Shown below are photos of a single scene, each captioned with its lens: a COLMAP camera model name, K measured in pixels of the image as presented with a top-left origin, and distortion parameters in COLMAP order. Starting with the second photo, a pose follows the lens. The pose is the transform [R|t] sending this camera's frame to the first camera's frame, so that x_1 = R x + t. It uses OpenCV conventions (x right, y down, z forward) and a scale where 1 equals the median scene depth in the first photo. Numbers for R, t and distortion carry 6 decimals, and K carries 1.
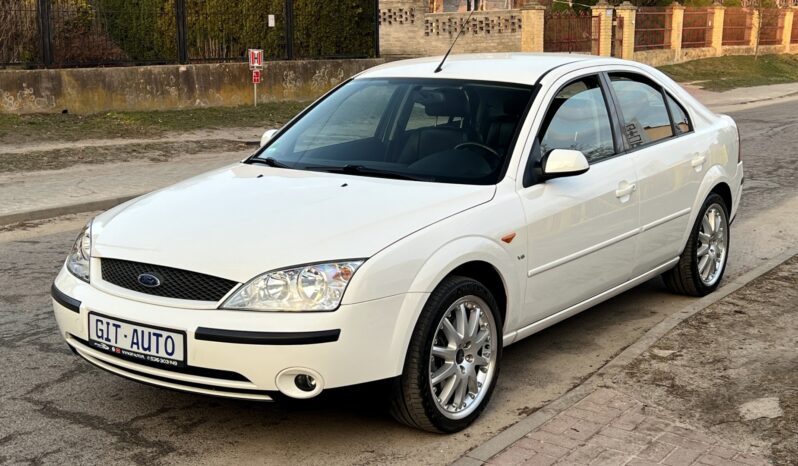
lens RADIAL K [[1067.4, 0, 411.1], [0, 1067.4, 234.0], [0, 0, 1]] dist [0.093622, 0.000000]
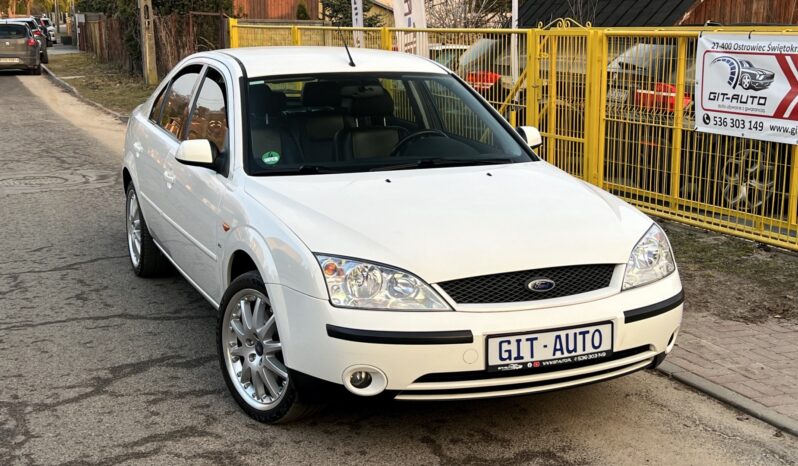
lens RADIAL K [[1067.4, 0, 393.1], [0, 1067.4, 233.6], [0, 0, 1]] dist [0.093622, 0.000000]
pose [[0.538714, -0.164473, 0.826278, -1.093427], [0.157762, 0.983104, 0.092832, -0.112191], [-0.827586, 0.080345, 0.555560, 0.564020]]
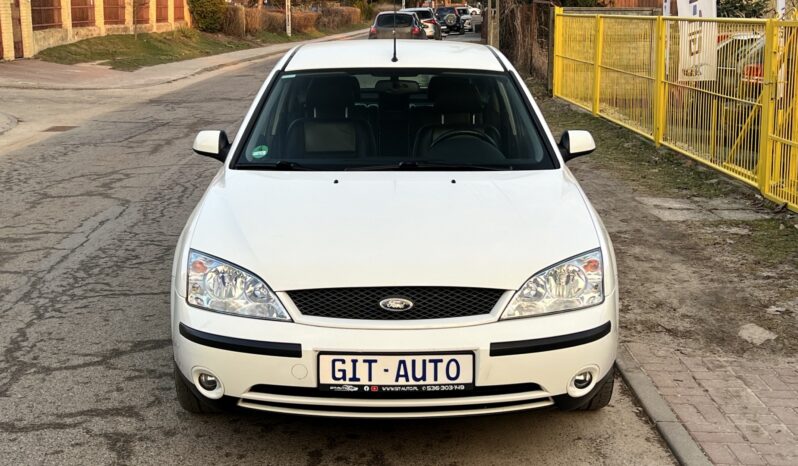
lens RADIAL K [[1067.4, 0, 403.2], [0, 1067.4, 229.7], [0, 0, 1]] dist [0.093622, 0.000000]
pose [[0.816694, -0.118321, 0.564811, -0.727032], [0.109396, 0.992751, 0.049787, -0.061907], [-0.566607, 0.021127, 0.823717, 0.257493]]
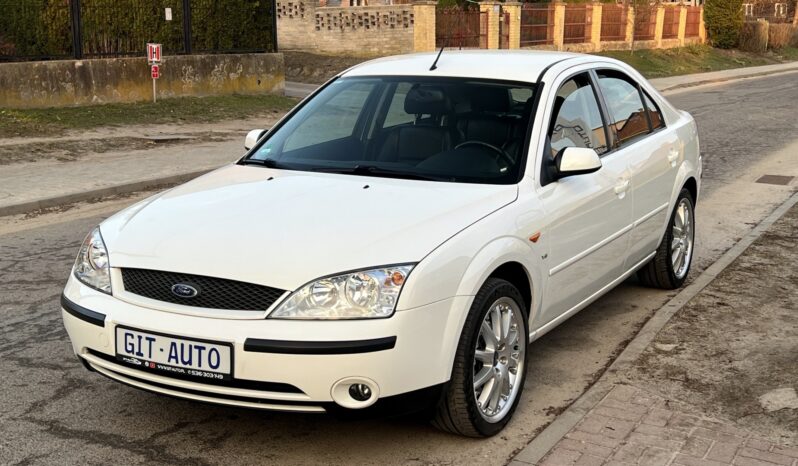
lens RADIAL K [[1067.4, 0, 409.5], [0, 1067.4, 235.4], [0, 0, 1]] dist [0.093622, 0.000000]
pose [[0.992841, -0.020700, 0.117637, -0.154870], [0.019930, 0.999772, 0.007723, -0.009158], [-0.117770, -0.005324, 0.993027, 0.030356]]
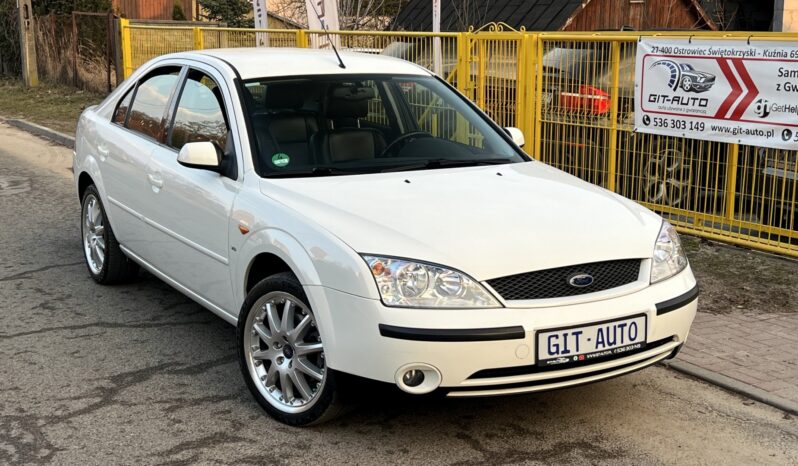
lens RADIAL K [[1067.4, 0, 393.8], [0, 1067.4, 236.9], [0, 0, 1]] dist [0.093622, 0.000000]
pose [[0.426158, -0.173470, 0.887861, -1.180899], [0.162610, 0.980146, 0.113451, -0.136343], [-0.889914, 0.096027, 0.445905, 0.699560]]
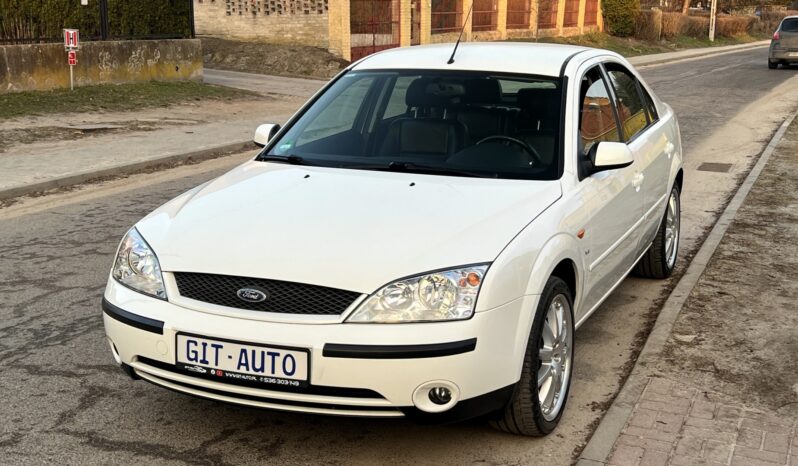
lens RADIAL K [[1067.4, 0, 412.4], [0, 1067.4, 229.8], [0, 0, 1]] dist [0.093622, 0.000000]
pose [[0.975221, -0.035028, 0.218443, -0.304646], [0.031766, 0.999325, 0.018425, -0.025280], [-0.218941, -0.011029, 0.975676, 0.072364]]
